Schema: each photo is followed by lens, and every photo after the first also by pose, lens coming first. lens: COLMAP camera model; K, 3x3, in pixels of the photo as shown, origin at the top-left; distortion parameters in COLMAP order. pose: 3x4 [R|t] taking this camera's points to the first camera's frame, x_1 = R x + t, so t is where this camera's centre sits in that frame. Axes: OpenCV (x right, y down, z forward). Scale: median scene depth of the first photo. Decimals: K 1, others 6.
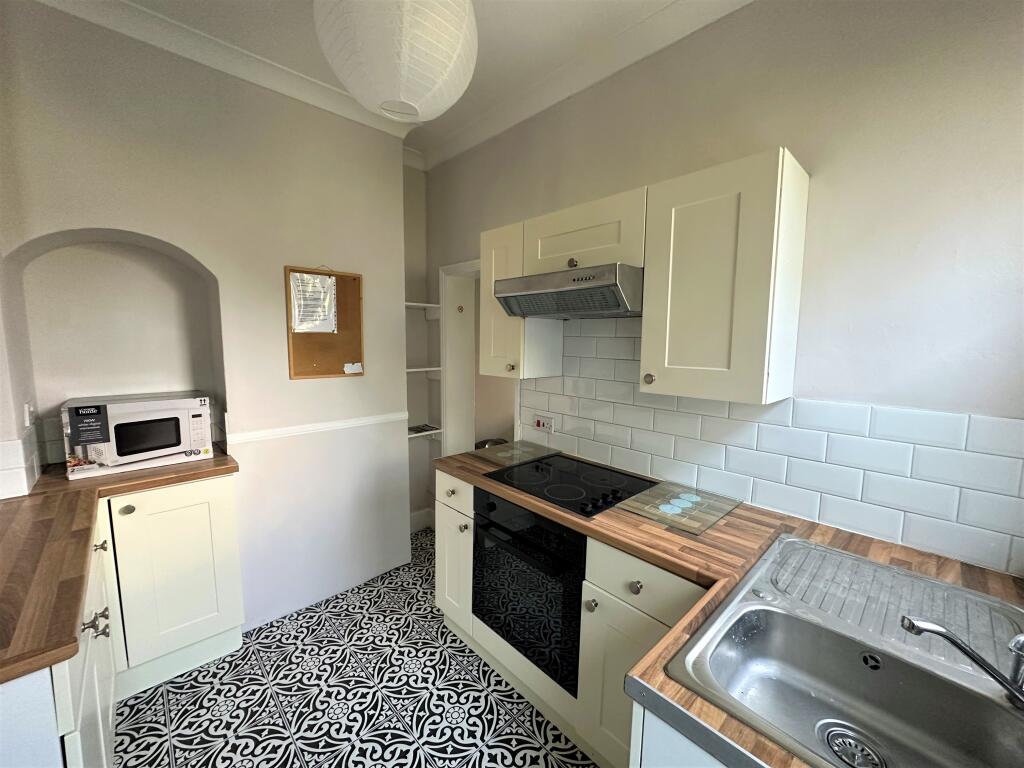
lens RADIAL K [[411.7, 0, 518.8], [0, 411.7, 383.0], [0, 0, 1]] dist [-0.001447, -0.000068]
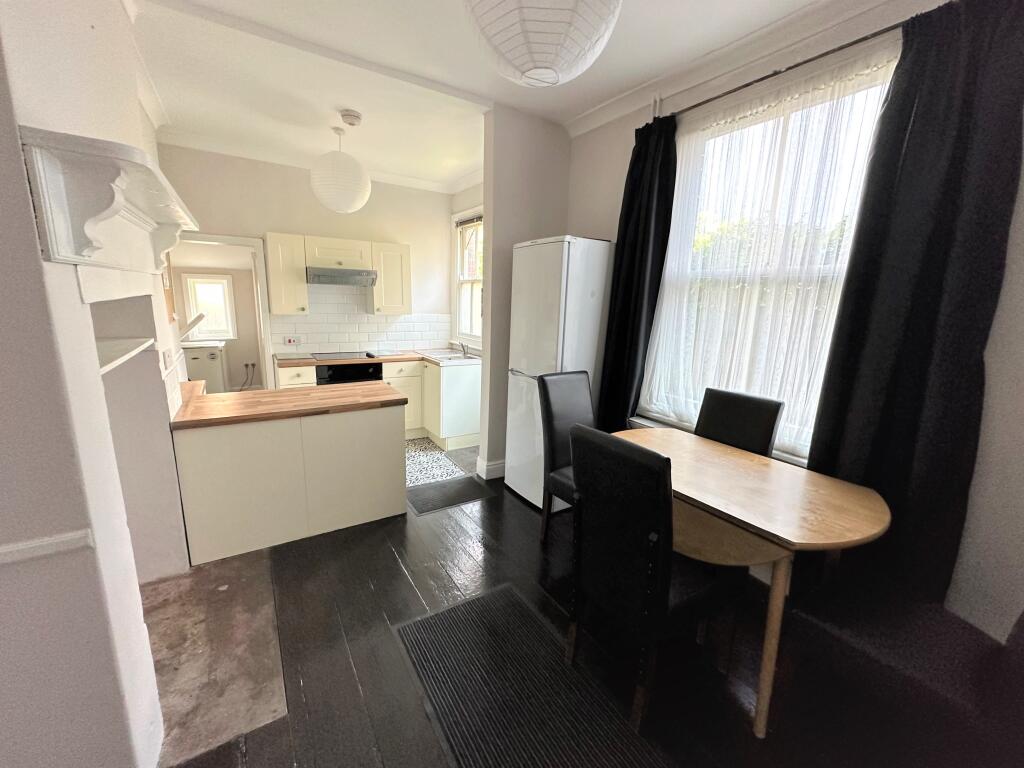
lens RADIAL K [[411.7, 0, 514.2], [0, 411.7, 384.0], [0, 0, 1]] dist [-0.001447, -0.000068]
pose [[0.192000, -0.208563, 0.958977, -1.875174], [0.077036, 0.977345, 0.197134, 0.002313], [-0.978367, 0.036026, 0.203717, -0.397291]]
